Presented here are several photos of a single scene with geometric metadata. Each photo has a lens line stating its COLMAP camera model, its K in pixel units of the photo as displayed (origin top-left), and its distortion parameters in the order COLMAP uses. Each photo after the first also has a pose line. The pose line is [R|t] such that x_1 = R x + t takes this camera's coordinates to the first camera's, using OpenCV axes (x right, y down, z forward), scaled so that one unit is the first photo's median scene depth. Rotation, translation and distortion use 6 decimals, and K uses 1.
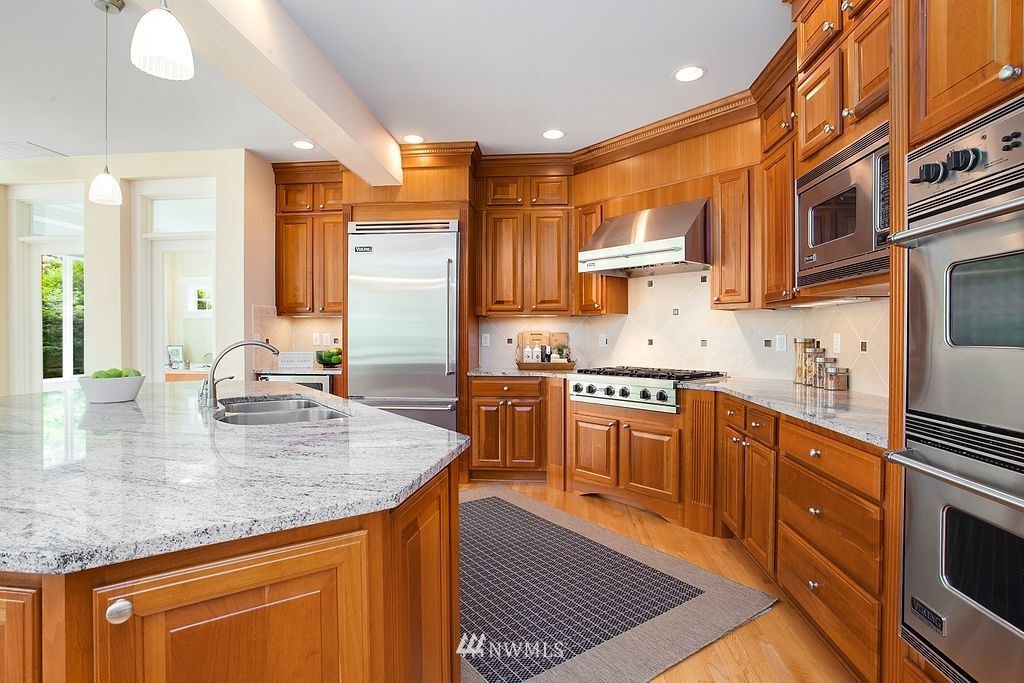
lens RADIAL K [[527.6, 0, 519.4], [0, 527.6, 338.3], [0, 0, 1]] dist [-0.063085, 0.033469]
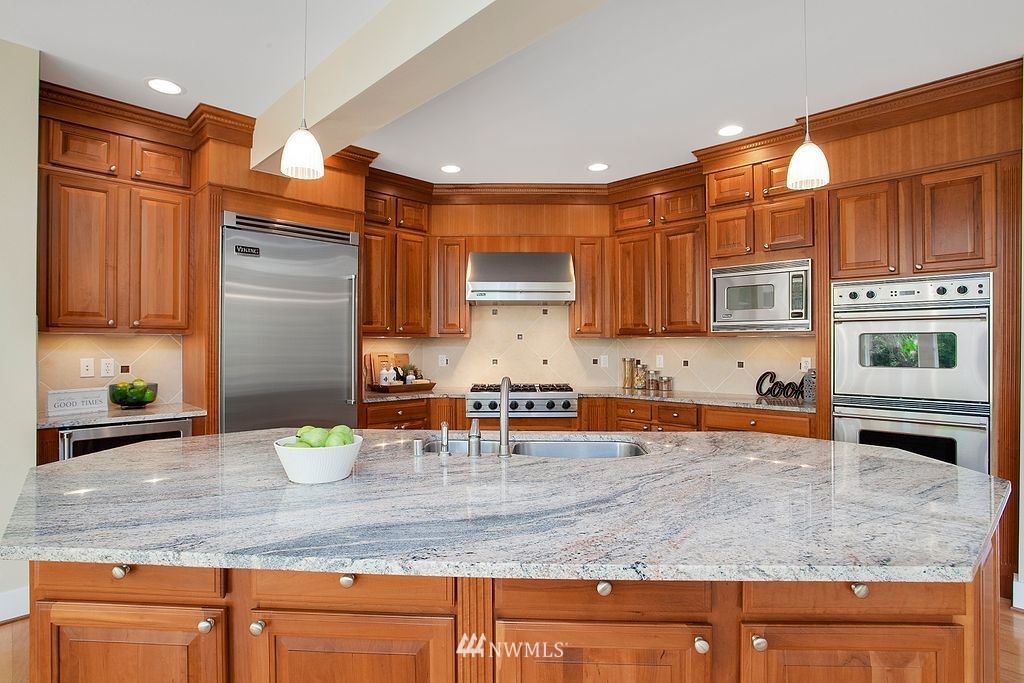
lens RADIAL K [[531.8, 0, 516.9], [0, 531.8, 341.5], [0, 0, 1]] dist [-0.065039, 0.033674]
pose [[0.635269, 0.005334, 0.772273, -0.651426], [0.005151, 0.999925, -0.011144, -0.025071], [-0.772274, 0.011058, 0.635193, 0.208876]]
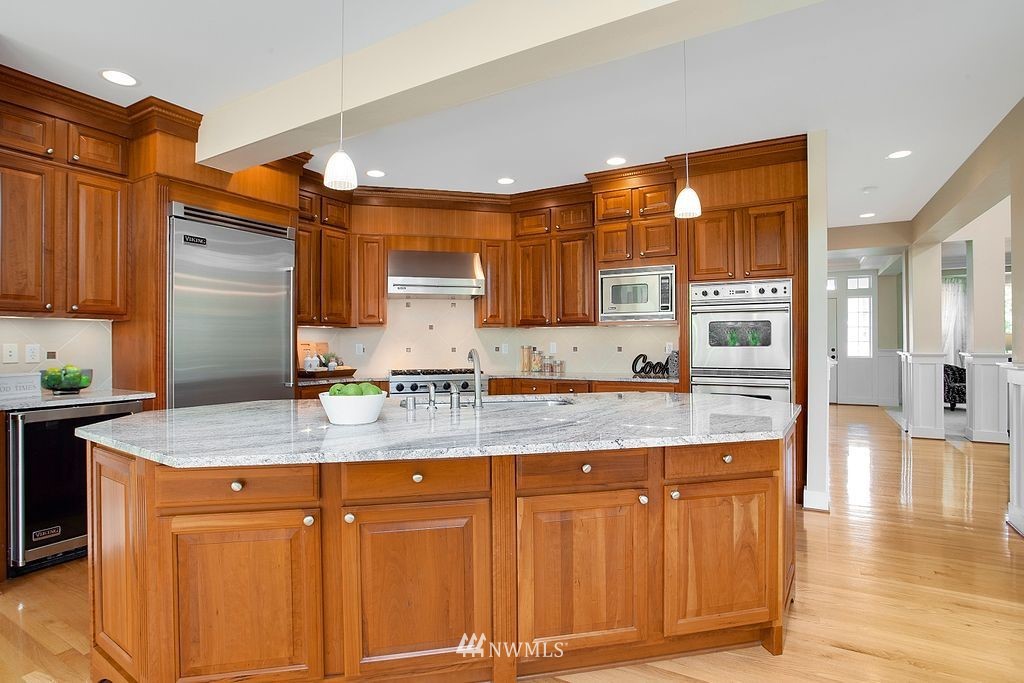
lens RADIAL K [[527.6, 0, 519.4], [0, 527.6, 338.3], [0, 0, 1]] dist [-0.063085, 0.033469]
pose [[0.415035, 0.006948, 0.909779, -0.830681], [0.011414, 0.999852, -0.012842, -0.001597], [-0.909734, 0.015714, 0.414895, 0.217841]]
